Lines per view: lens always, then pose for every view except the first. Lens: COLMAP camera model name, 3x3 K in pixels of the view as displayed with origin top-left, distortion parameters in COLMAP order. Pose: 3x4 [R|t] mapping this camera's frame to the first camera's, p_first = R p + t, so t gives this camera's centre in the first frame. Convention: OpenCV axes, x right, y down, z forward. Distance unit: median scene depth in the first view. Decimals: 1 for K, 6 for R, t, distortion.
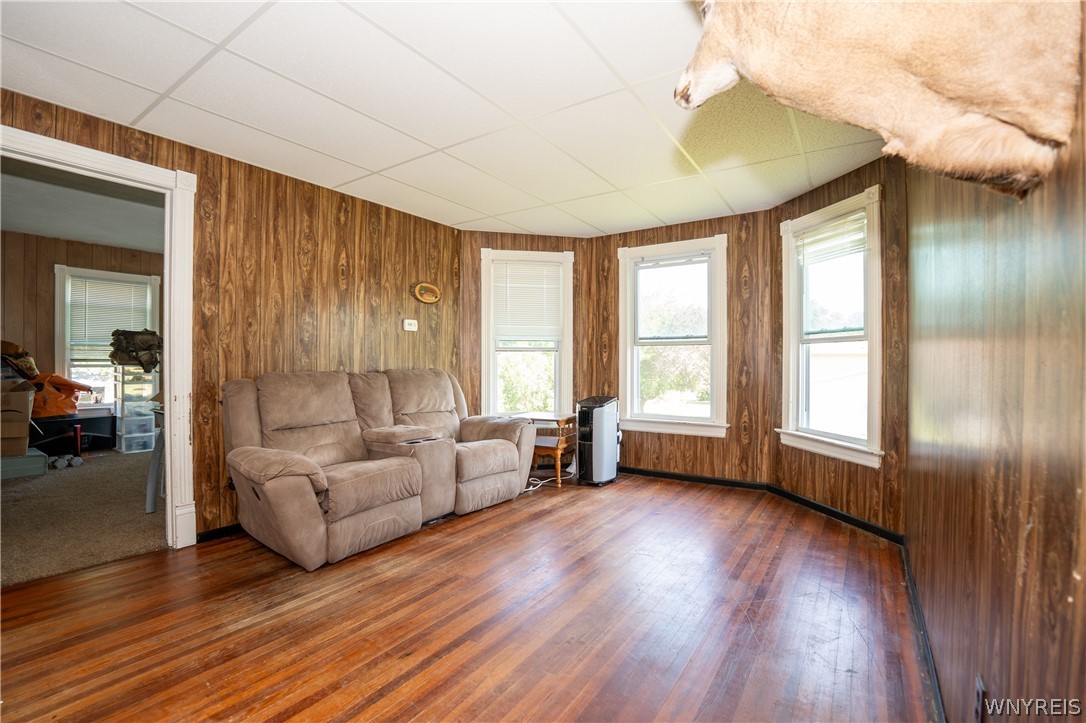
lens RADIAL K [[474.5, 0, 546.1], [0, 474.5, 366.0], [0, 0, 1]] dist [-0.054466, 0.006646]
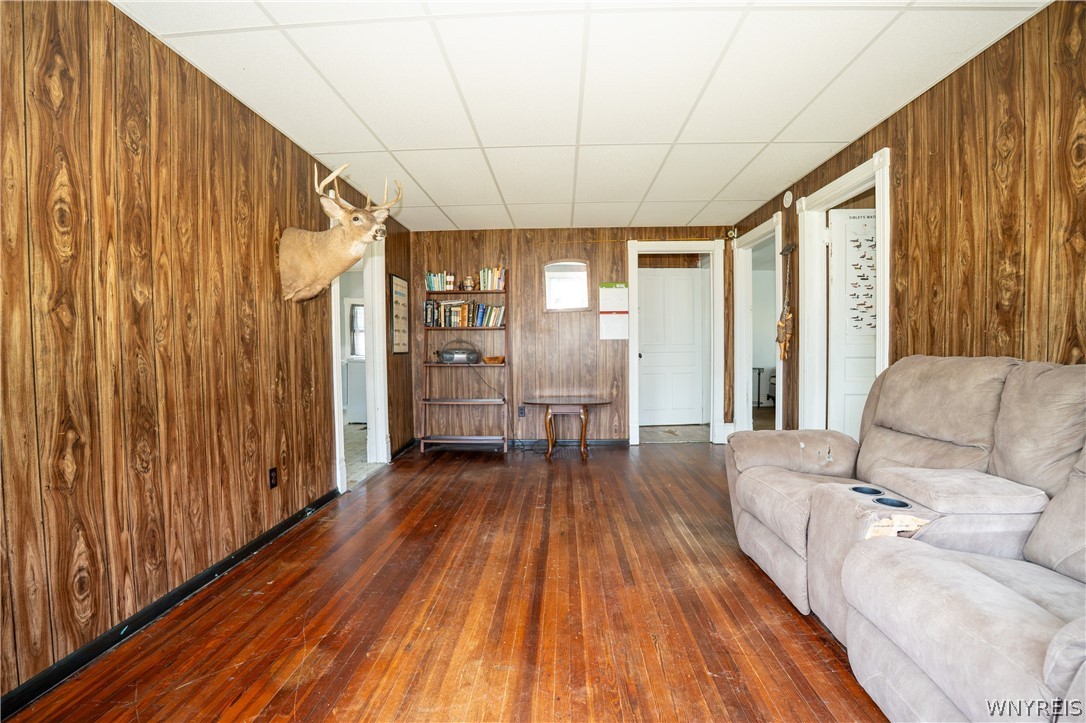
lens RADIAL K [[474.5, 0, 542.0], [0, 474.5, 365.5], [0, 0, 1]] dist [-0.054466, 0.006646]
pose [[-0.853156, 0.029839, -0.520802, 0.389858], [0.007407, 0.998955, 0.045099, -0.010104], [0.521604, 0.034619, -0.852485, 1.573109]]
